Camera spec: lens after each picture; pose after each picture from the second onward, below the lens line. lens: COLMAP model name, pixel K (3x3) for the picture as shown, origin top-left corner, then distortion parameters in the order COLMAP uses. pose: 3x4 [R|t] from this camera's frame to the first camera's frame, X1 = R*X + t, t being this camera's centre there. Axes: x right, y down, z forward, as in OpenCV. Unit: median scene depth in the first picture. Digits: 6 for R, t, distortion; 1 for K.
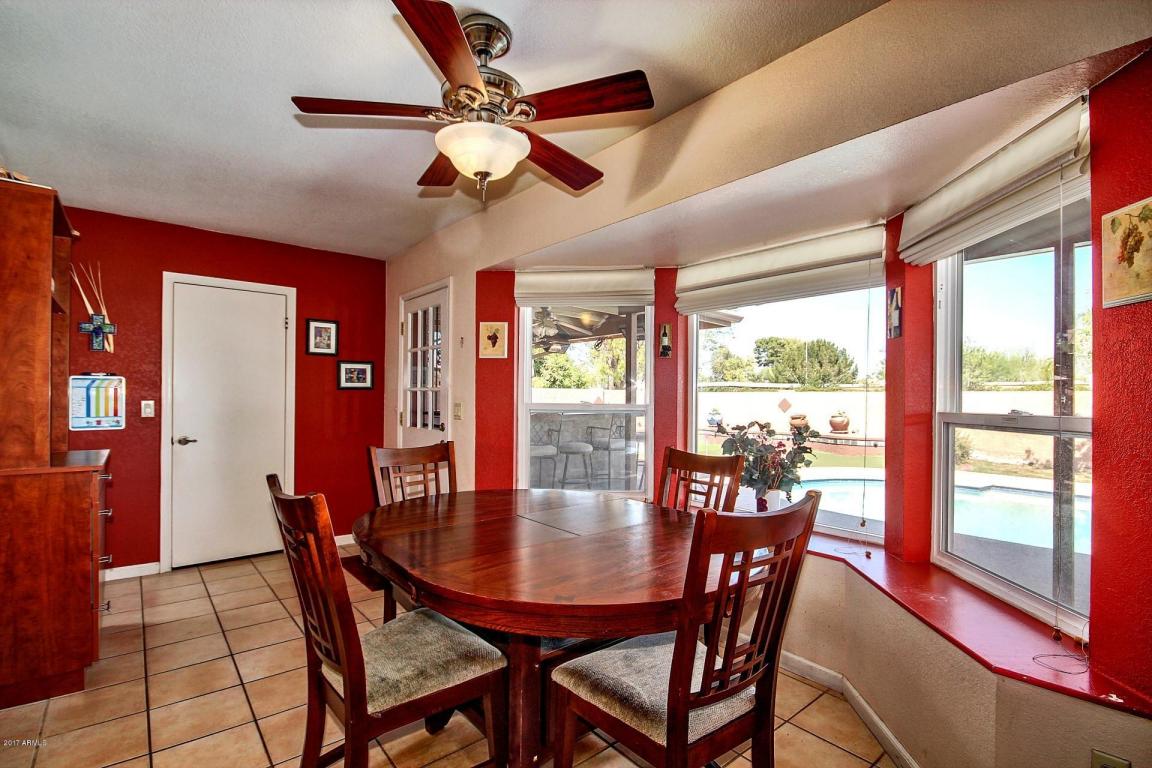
lens RADIAL K [[532.5, 0, 578.3], [0, 532.5, 394.5], [0, 0, 1]] dist [0.000296, -0.004297]
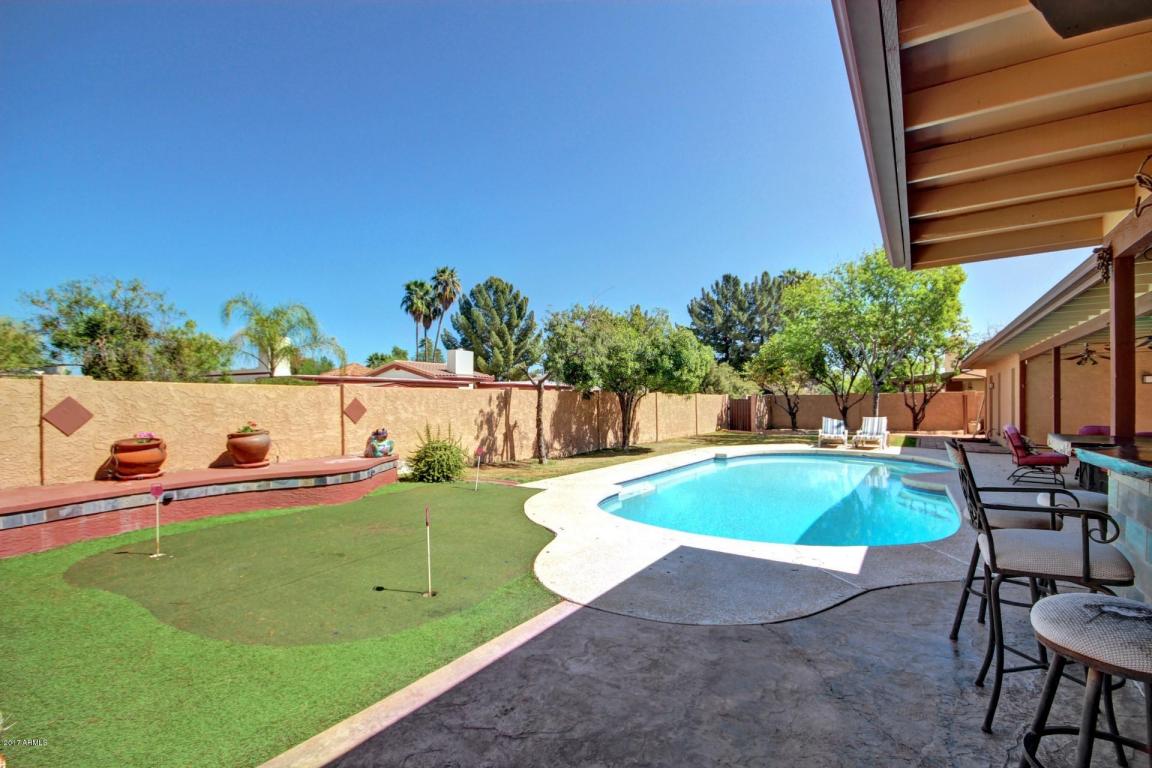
lens RADIAL K [[531.3, 0, 581.5], [0, 531.3, 394.6], [0, 0, 1]] dist [-0.001078, -0.000402]
pose [[-0.294092, -0.000867, 0.955777, -0.303407], [-0.007772, 0.999969, -0.001484, 0.014731], [-0.955745, -0.007864, -0.294090, 3.464191]]
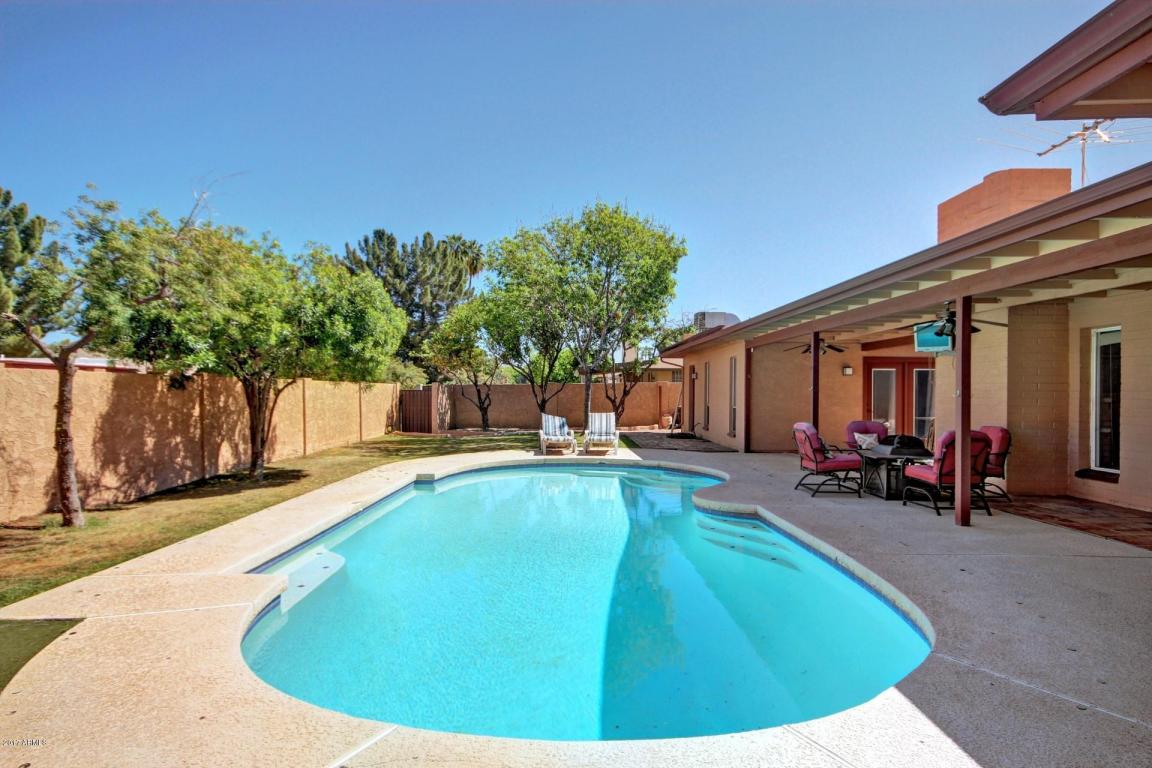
lens RADIAL K [[643.6, 0, 578.4], [0, 643.6, 392.4], [0, 0, 1]] dist [0.013770, 0.001251]
pose [[-0.771828, -0.013682, 0.635684, 0.616851], [-0.014091, 0.999891, 0.004411, 0.022985], [-0.635675, -0.005553, -0.771937, 3.239938]]
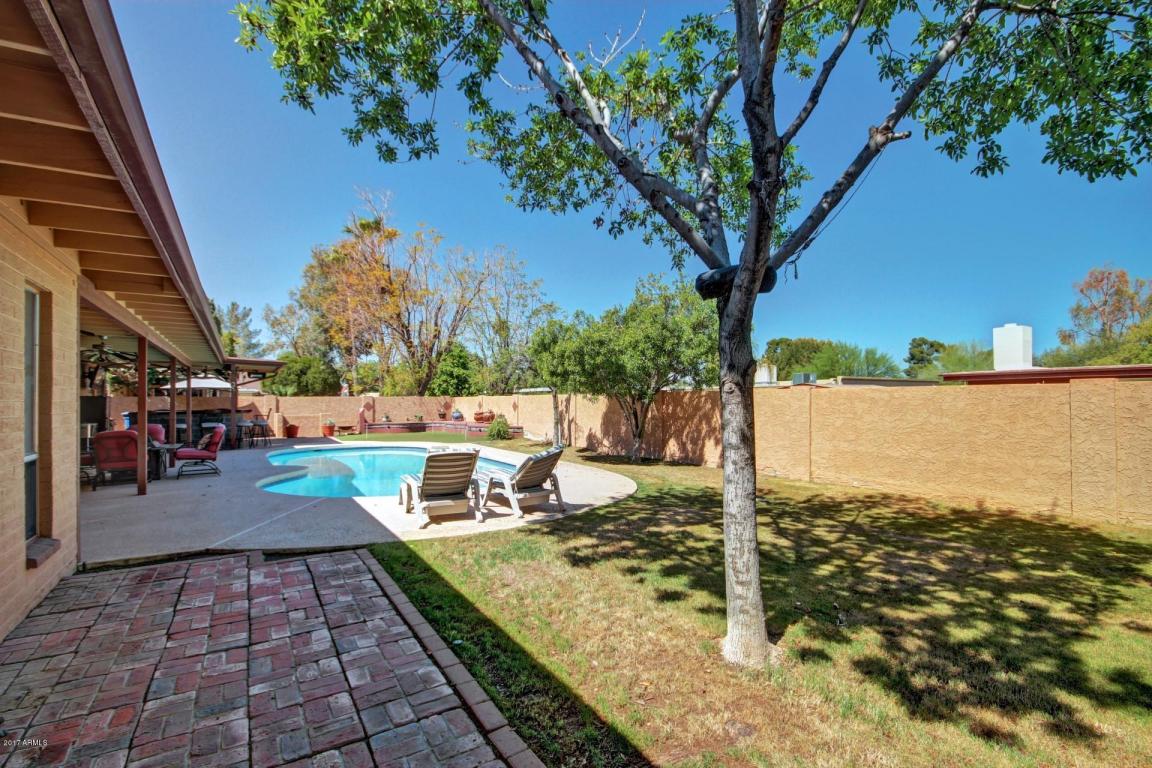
lens RADIAL K [[532.5, 0, 578.3], [0, 532.5, 394.5], [0, 0, 1]] dist [0.000296, -0.004297]
pose [[0.989948, -0.016924, -0.140413, 3.923276], [0.016208, 0.999849, -0.006238, 0.013092], [0.140497, 0.003899, 0.990073, -1.933832]]
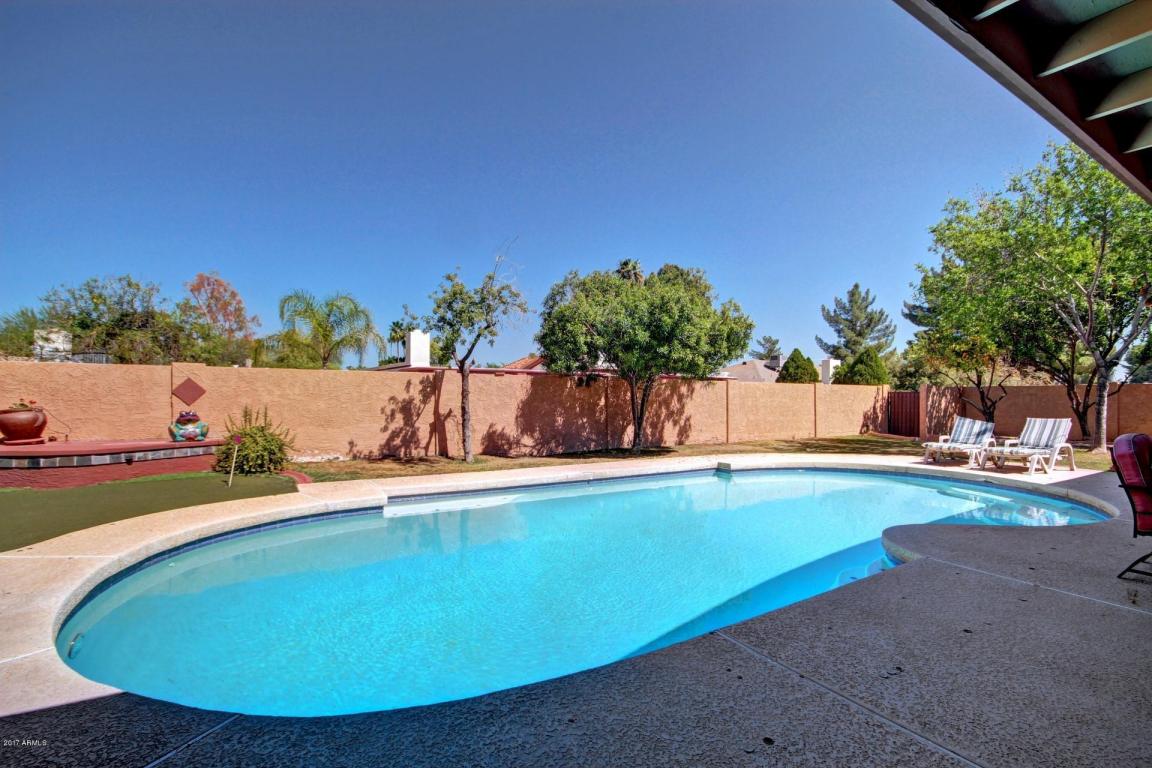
lens RADIAL K [[532.5, 0, 578.3], [0, 532.5, 394.5], [0, 0, 1]] dist [0.000296, -0.004297]
pose [[0.138546, -0.008965, 0.990315, 0.315709], [-0.012677, 0.999861, 0.010825, 0.061512], [-0.990275, -0.014054, 0.138413, 1.712198]]
